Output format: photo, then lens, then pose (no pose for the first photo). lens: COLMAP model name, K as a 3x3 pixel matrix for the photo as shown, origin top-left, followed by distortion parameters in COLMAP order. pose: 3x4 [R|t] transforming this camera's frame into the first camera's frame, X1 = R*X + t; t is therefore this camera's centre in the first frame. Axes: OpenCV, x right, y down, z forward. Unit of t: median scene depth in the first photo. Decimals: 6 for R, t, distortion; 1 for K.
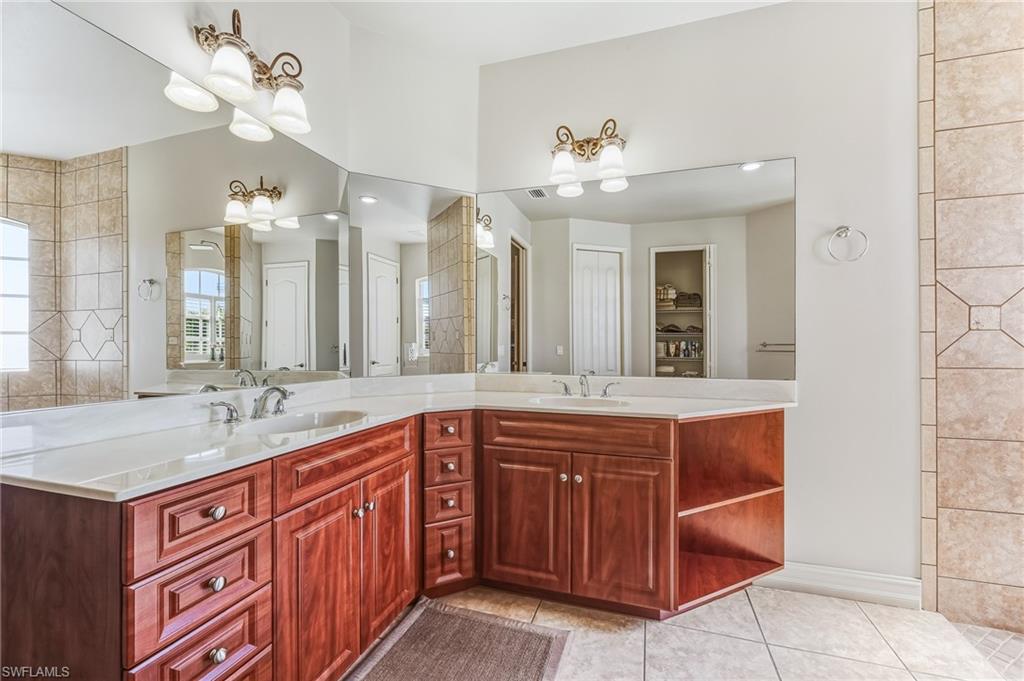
lens RADIAL K [[427.8, 0, 511.0], [0, 427.8, 343.4], [0, 0, 1]] dist [-0.000012, -0.000629]
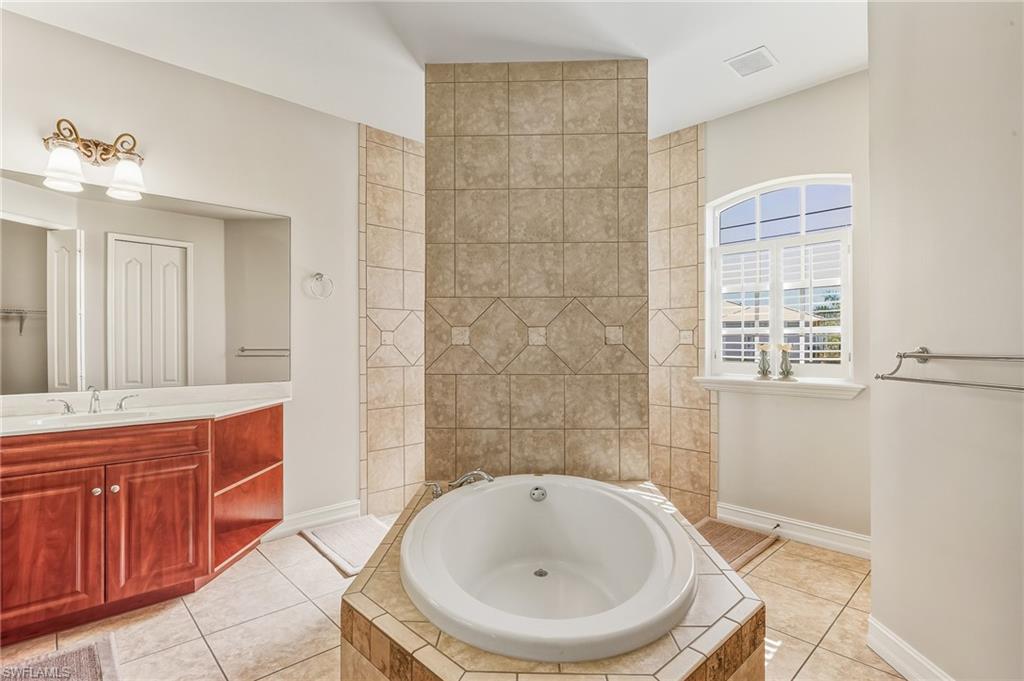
lens RADIAL K [[498.6, 0, 514.0], [0, 498.6, 345.0], [0, 0, 1]] dist [-0.002324, 0.001263]
pose [[0.476057, -0.001793, 0.879413, -0.432770], [-0.001191, 0.999996, 0.002684, -0.037458], [-0.879414, -0.002325, 0.476053, -0.420932]]
